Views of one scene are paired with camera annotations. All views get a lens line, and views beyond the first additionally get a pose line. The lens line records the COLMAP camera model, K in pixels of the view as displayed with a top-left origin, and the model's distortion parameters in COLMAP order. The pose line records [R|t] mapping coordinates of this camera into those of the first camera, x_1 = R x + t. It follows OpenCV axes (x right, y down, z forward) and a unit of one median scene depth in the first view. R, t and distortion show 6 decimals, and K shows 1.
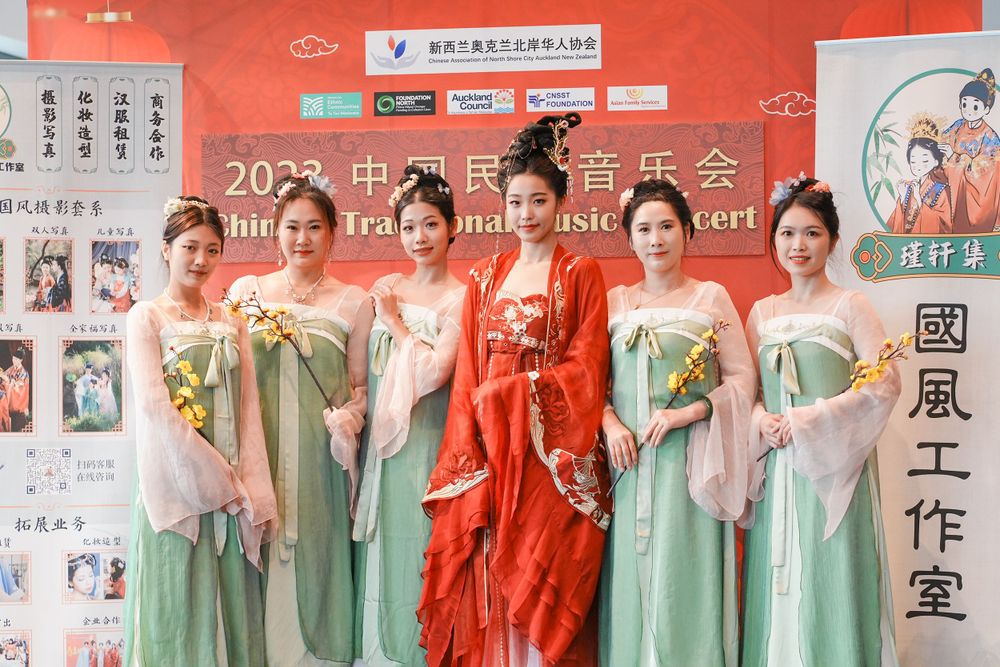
lens RADIAL K [[2919.8, 0, 500.0], [0, 2919.8, 333.5], [0, 0, 1]] dist [-0.007969, -0.120129]
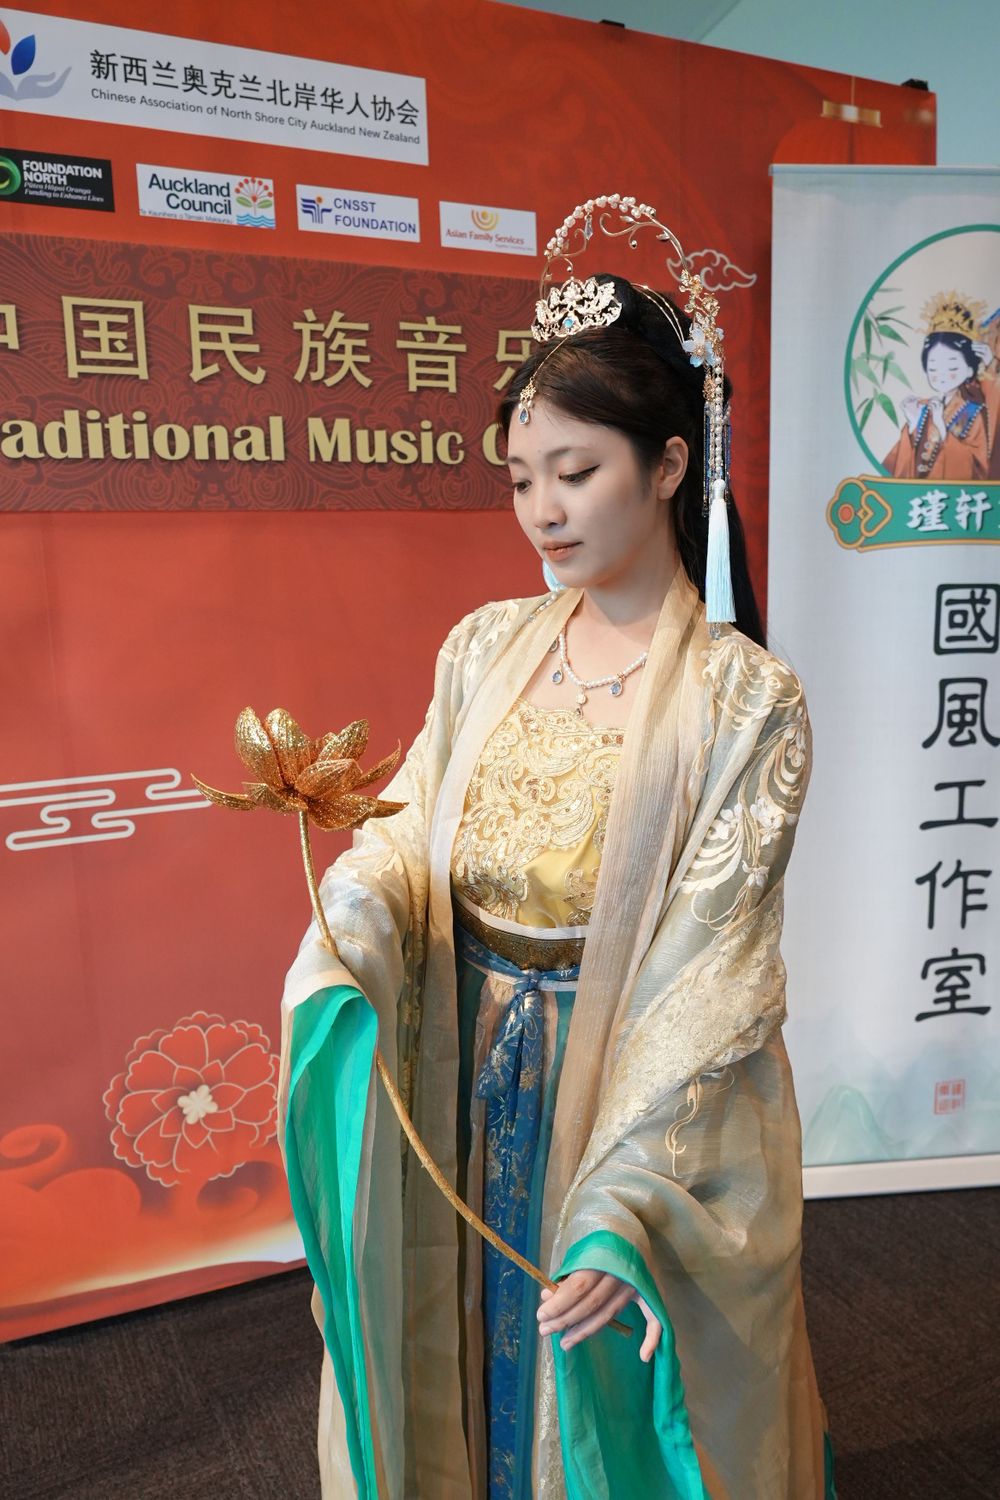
lens RADIAL K [[1176.6, 0, 527.0], [0, 1176.6, 757.3], [0, 0, 1]] dist [-0.003975, 0.001014]
pose [[0.782193, -0.118441, 0.611675, -0.101655], [0.006699, 0.983306, 0.181835, -0.019982], [-0.623001, -0.138133, 0.769928, 0.799344]]
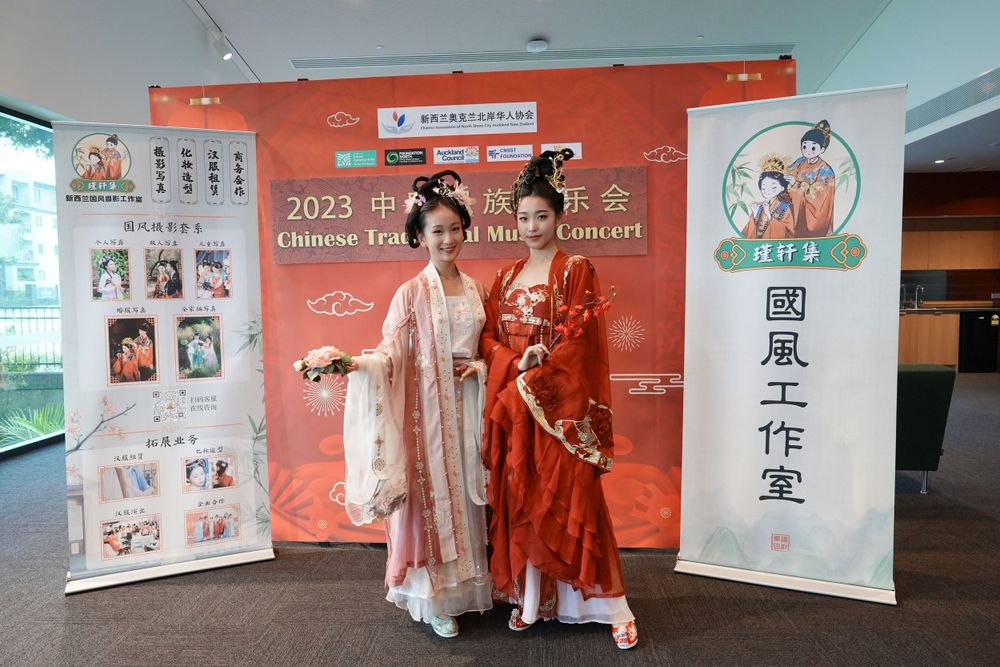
lens RADIAL K [[693.7, 0, 503.2], [0, 693.7, 337.9], [0, 0, 1]] dist [0.000126, 0.000459]
pose [[0.991440, -0.023506, 0.128430, -0.031108], [0.013317, 0.996736, 0.079630, -0.013453], [-0.129882, -0.077238, 0.988517, 0.639772]]
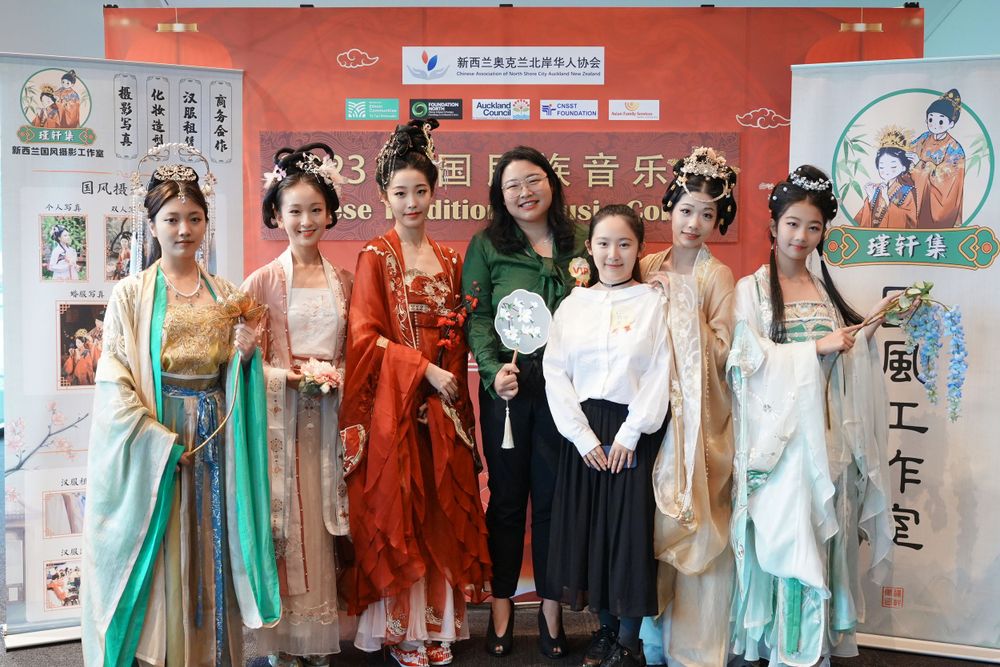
lens RADIAL K [[1199.1, 0, 500.0], [0, 1199.1, 345.9], [0, 0, 1]] dist [0.010671, -0.021380]
pose [[0.984686, 0.001825, 0.174328, -0.093571], [-0.014383, 0.997387, 0.070801, -0.017595], [-0.173743, -0.072224, 0.982139, 0.513813]]
